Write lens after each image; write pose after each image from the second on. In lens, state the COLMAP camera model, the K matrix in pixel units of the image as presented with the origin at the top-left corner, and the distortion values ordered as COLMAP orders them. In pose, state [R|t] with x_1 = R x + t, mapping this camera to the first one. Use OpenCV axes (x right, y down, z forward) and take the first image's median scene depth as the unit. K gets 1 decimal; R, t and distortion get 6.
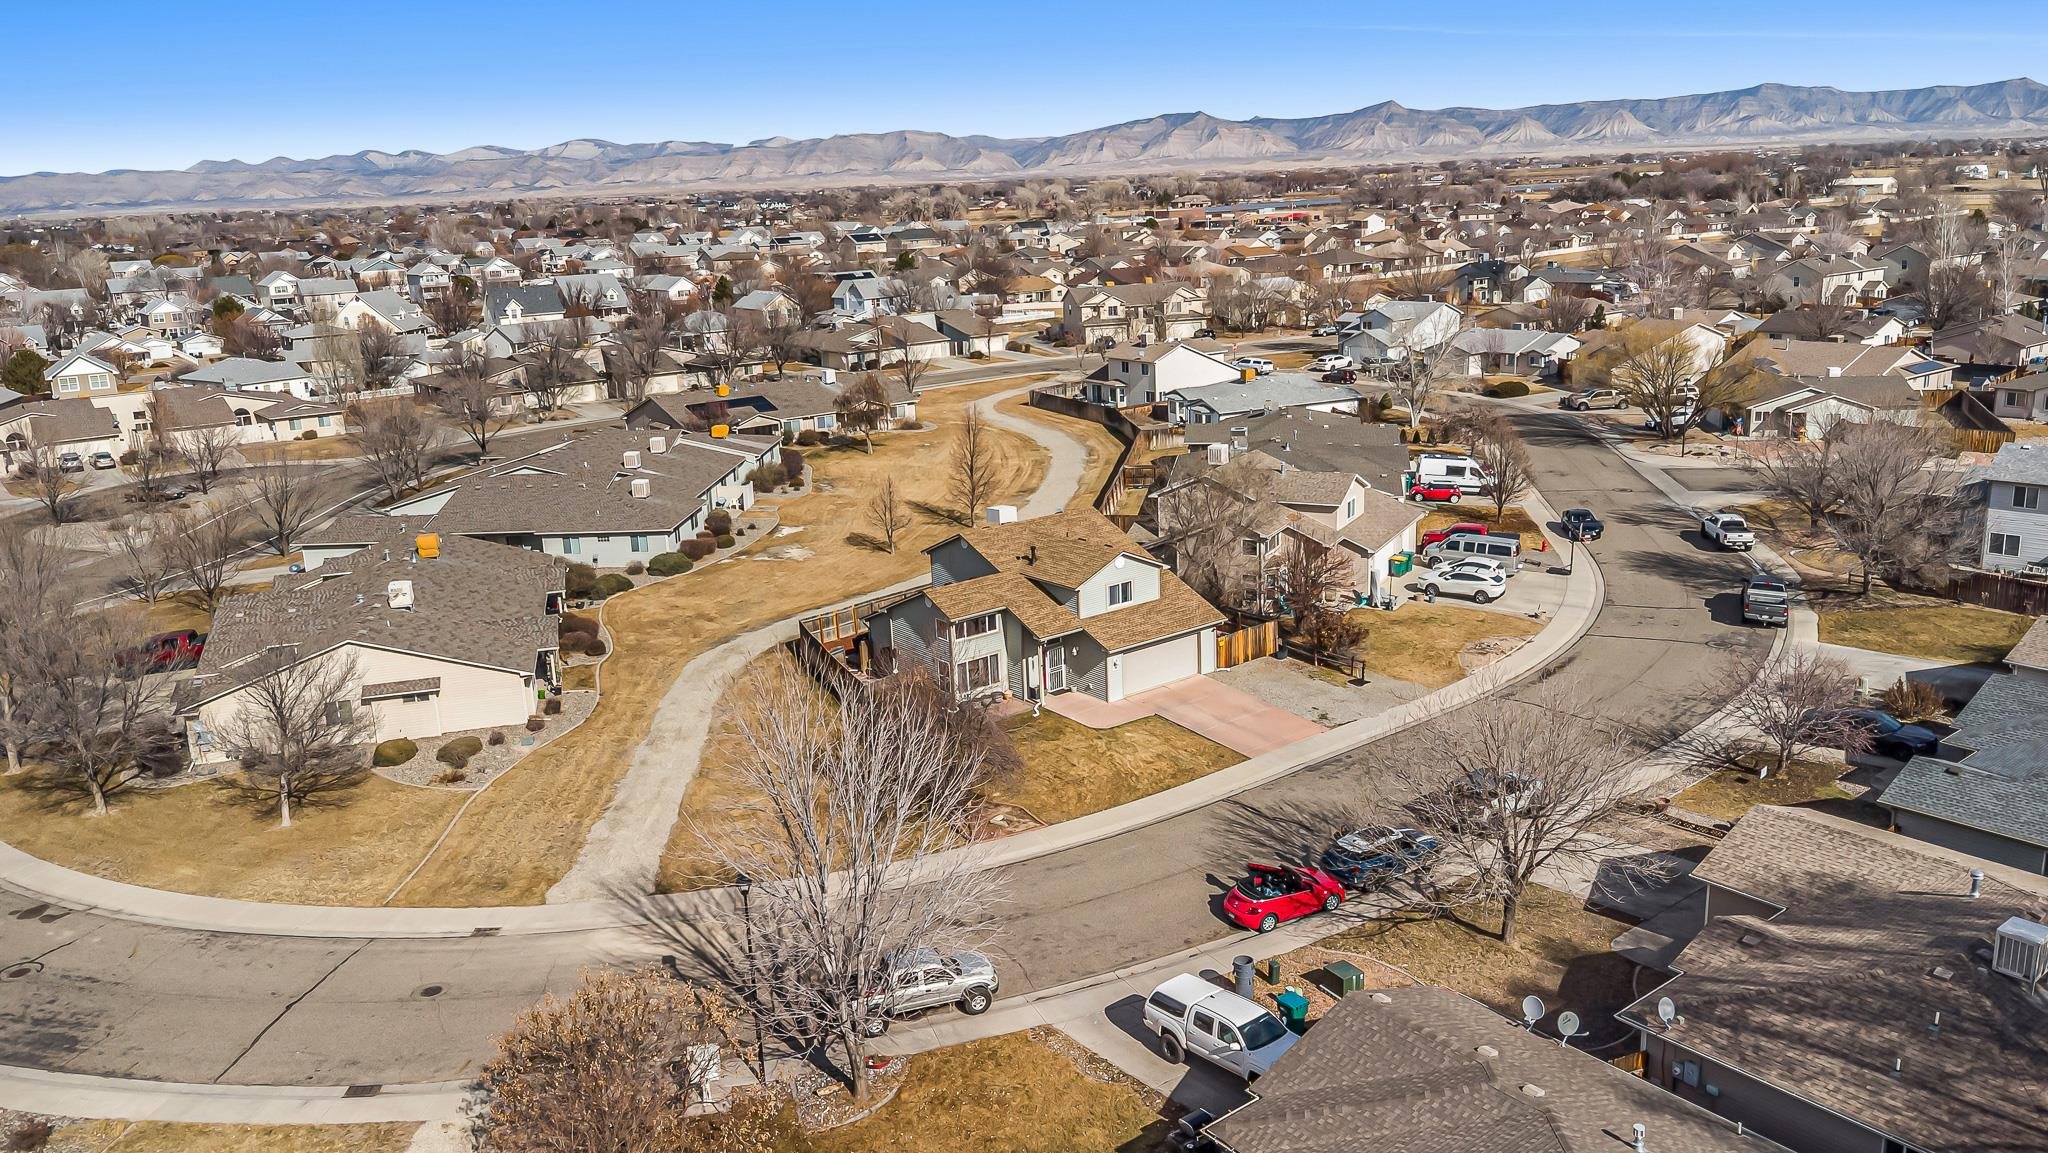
lens RADIAL K [[1487.3, 0, 1030.6], [0, 1487.3, 615.8], [0, 0, 1]] dist [0.021055, -0.006243]
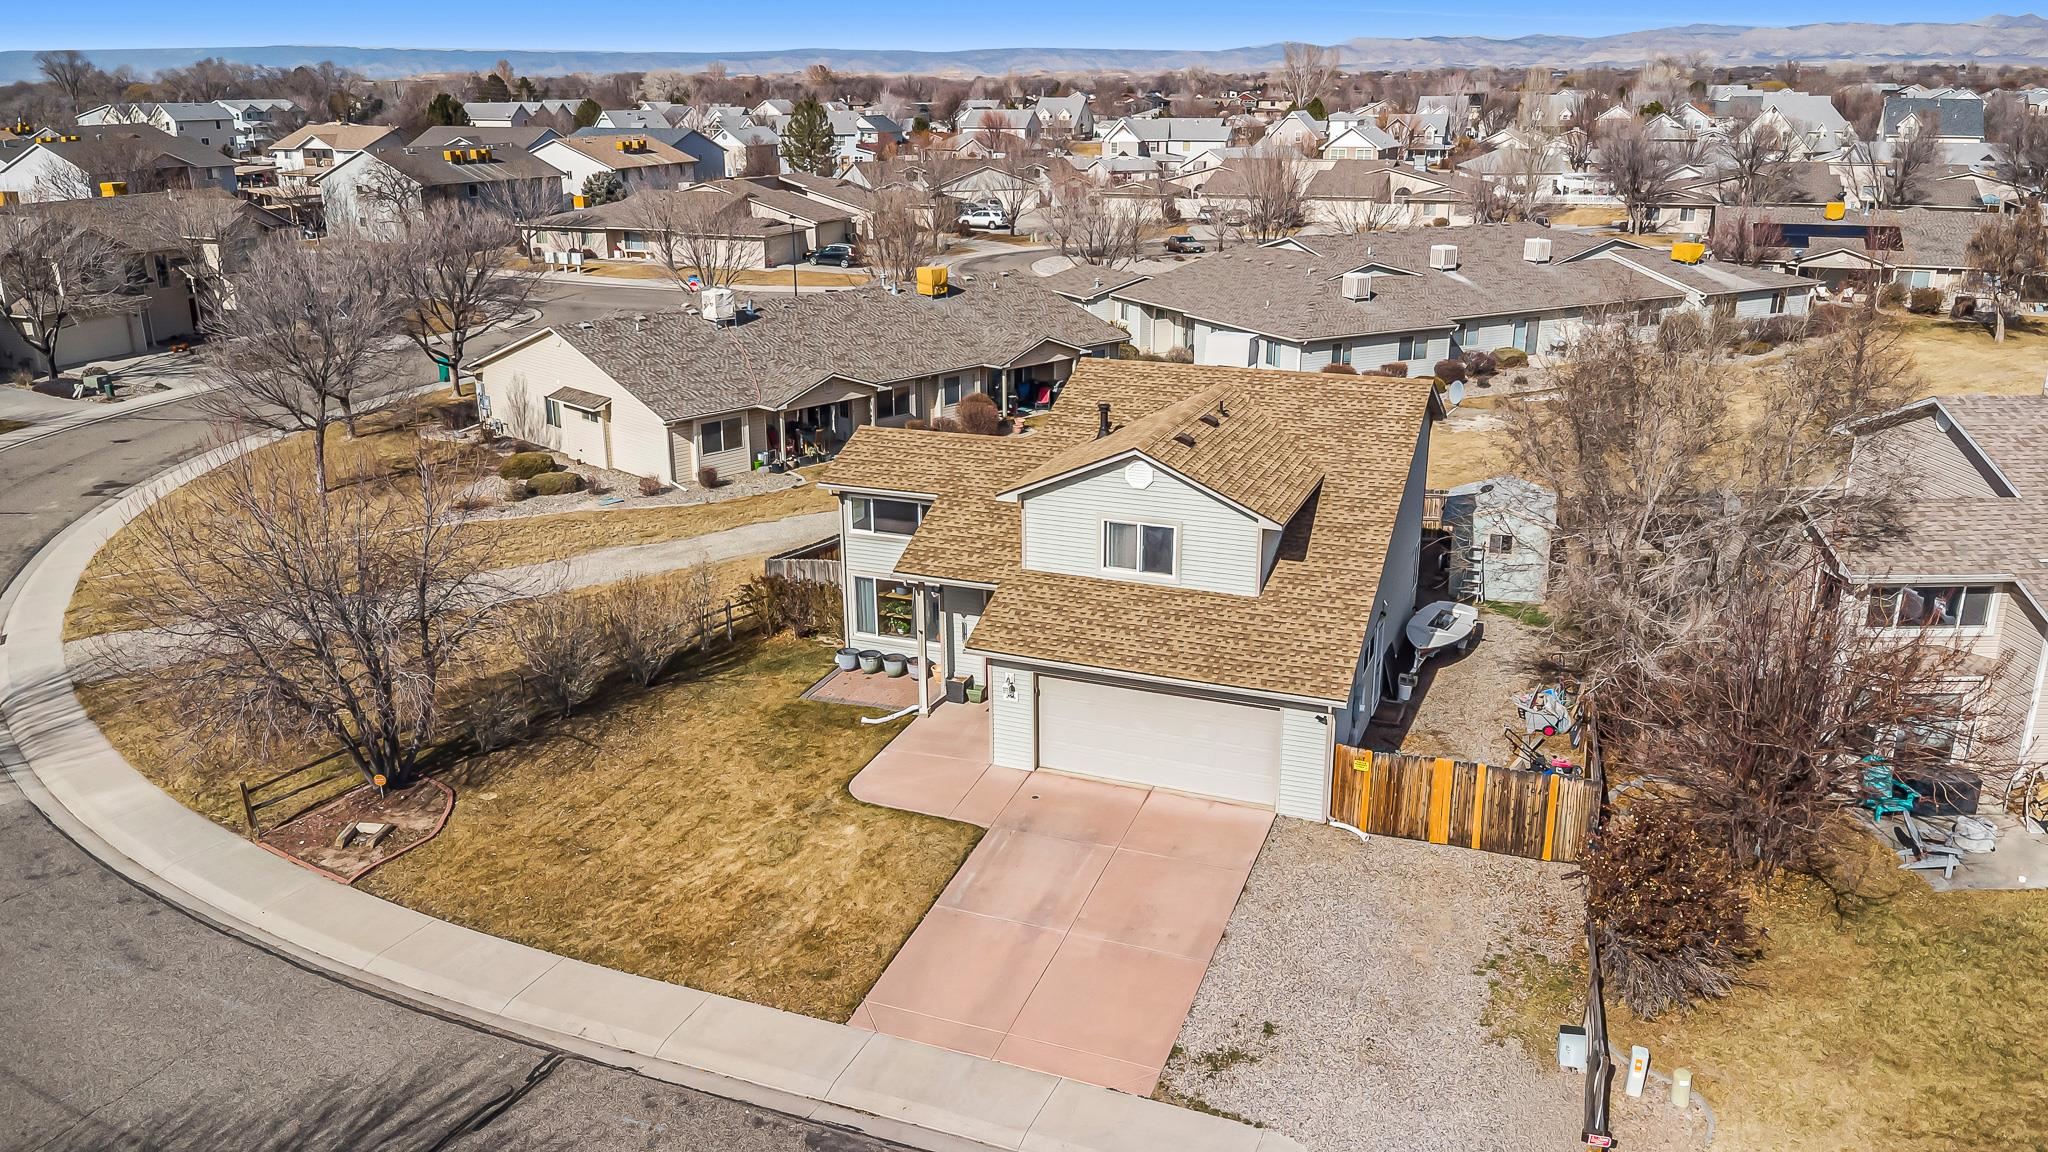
lens RADIAL K [[1480.5, 0, 1024.0], [0, 1480.5, 576.0], [0, 0, 1]] dist [0.072260, -0.103983]
pose [[0.507422, 0.306588, -0.805312, 0.388618], [-0.254052, 0.946251, 0.200169, -0.084241], [0.823396, 0.103021, 0.558037, 0.732423]]
